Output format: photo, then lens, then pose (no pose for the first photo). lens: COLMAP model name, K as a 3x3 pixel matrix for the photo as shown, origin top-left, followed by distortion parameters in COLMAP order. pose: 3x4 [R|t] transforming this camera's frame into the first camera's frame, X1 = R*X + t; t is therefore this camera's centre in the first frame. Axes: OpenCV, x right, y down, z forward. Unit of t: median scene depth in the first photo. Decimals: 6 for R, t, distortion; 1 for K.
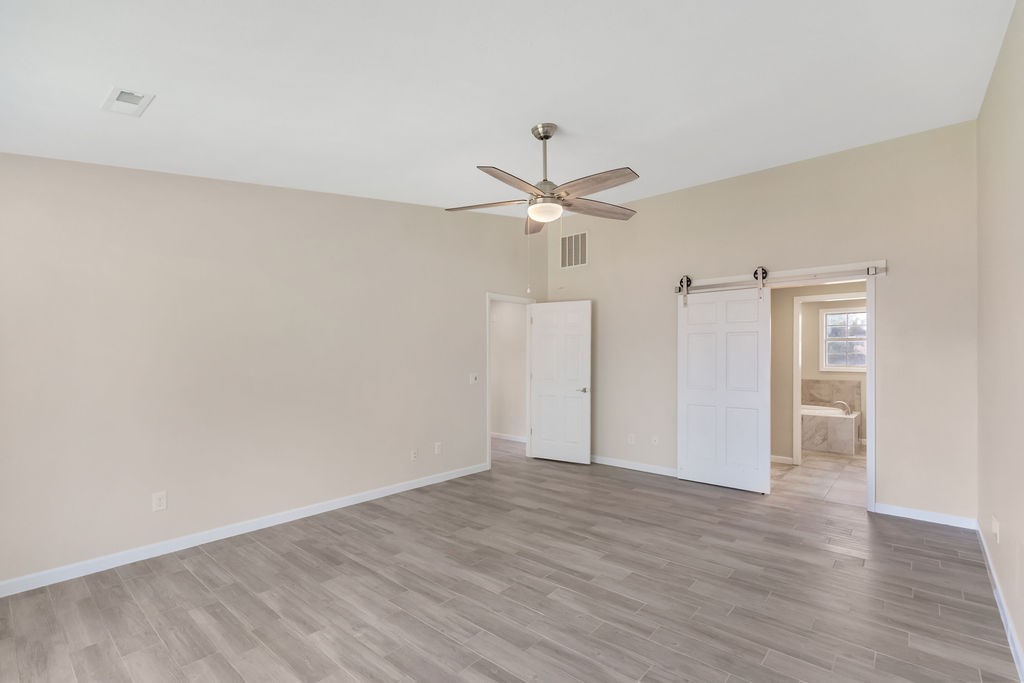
lens RADIAL K [[479.6, 0, 494.1], [0, 479.6, 355.8], [0, 0, 1]] dist [0.006370, -0.001091]
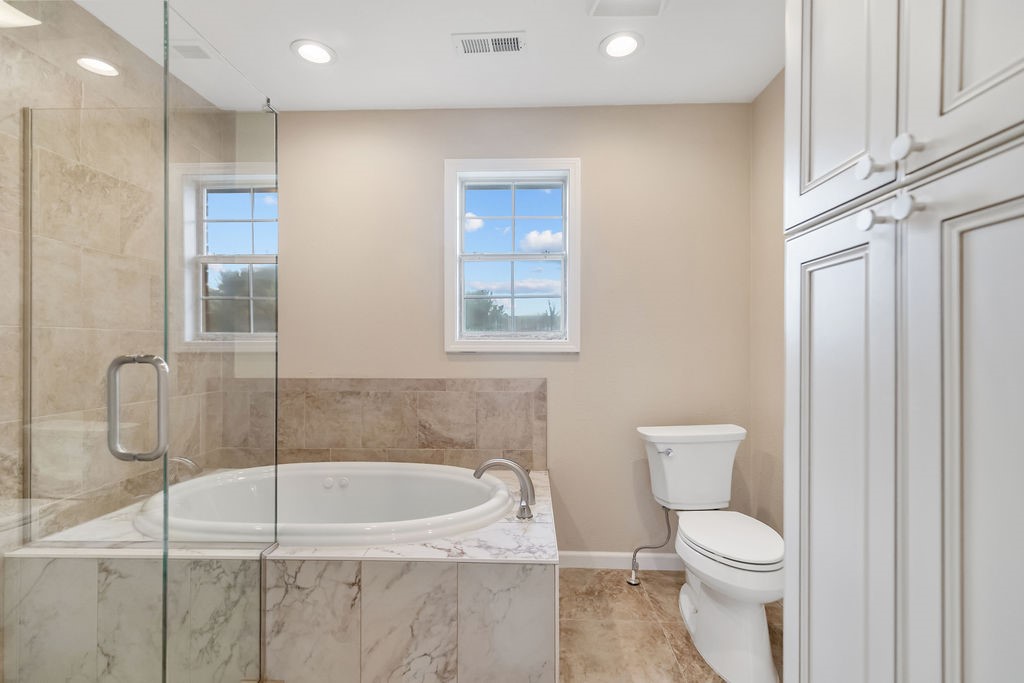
lens RADIAL K [[479.6, 0, 517.7], [0, 479.6, 337.4], [0, 0, 1]] dist [0.006370, -0.001091]
pose [[0.766059, 0.004835, 0.642752, 0.993431], [0.000142, 0.999970, -0.007692, 0.048902], [-0.642770, 0.005984, 0.766036, 1.413455]]
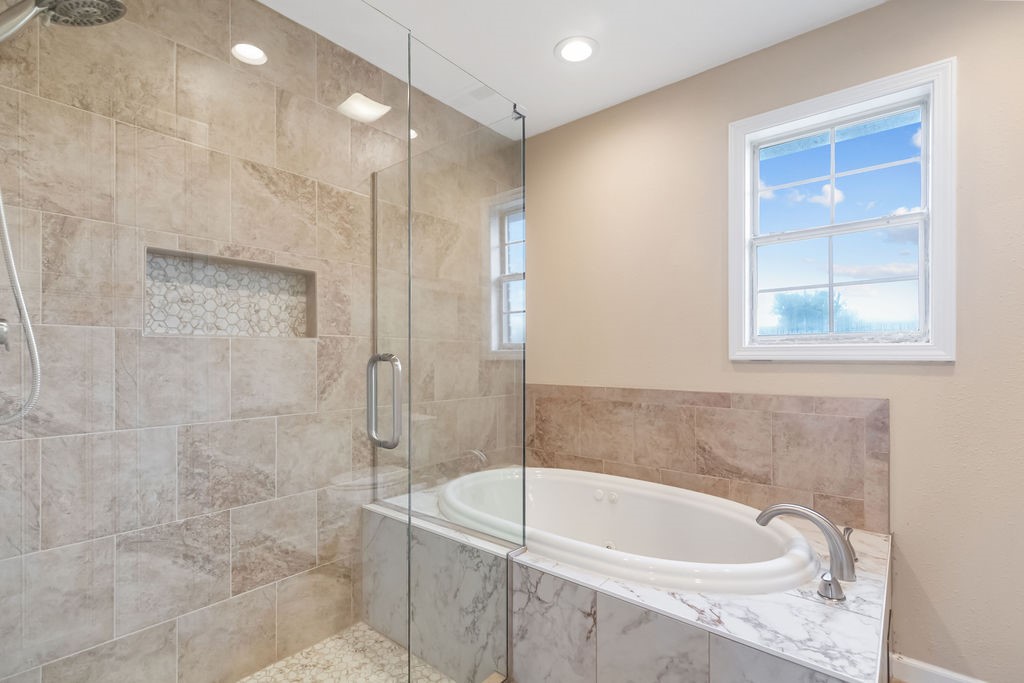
lens RADIAL K [[479.6, 0, 505.6], [0, 479.6, 356.3], [0, 0, 1]] dist [0.006370, -0.001091]
pose [[0.999441, -0.002285, 0.033365, 1.067707], [0.002244, 0.999997, 0.001248, 0.057382], [-0.033368, -0.001172, 0.999442, 1.450475]]
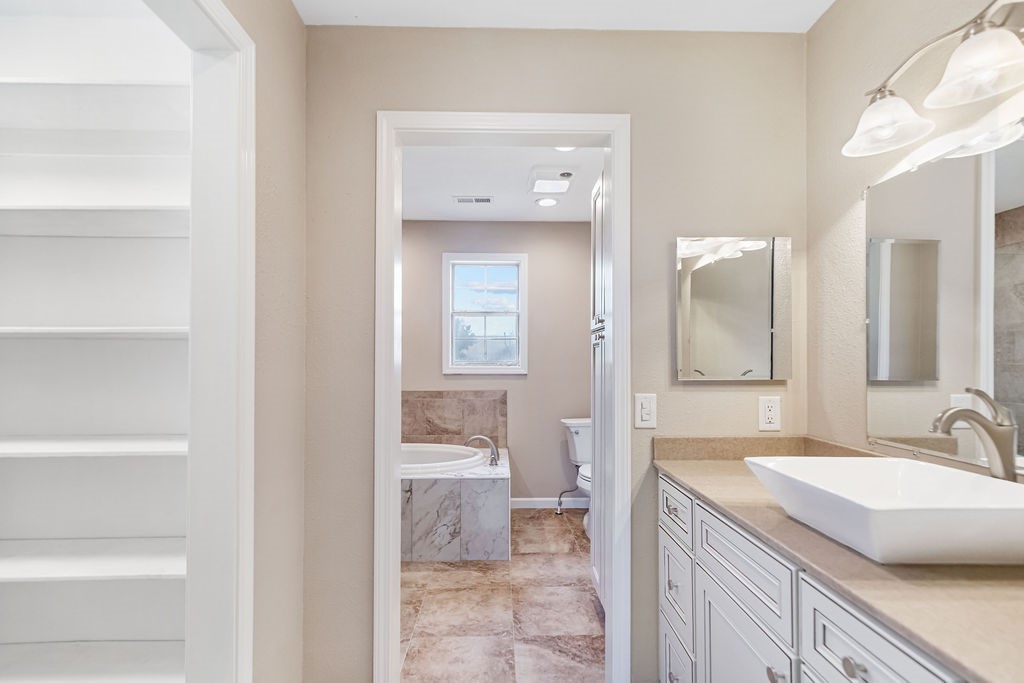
lens RADIAL K [[479.6, 0, 510.4], [0, 479.6, 363.2], [0, 0, 1]] dist [0.006370, -0.001091]
pose [[0.729084, -0.002751, 0.684418, 0.745821], [-0.000197, 0.999991, 0.004230, 0.036309], [-0.684424, -0.003219, 0.729077, 1.134606]]
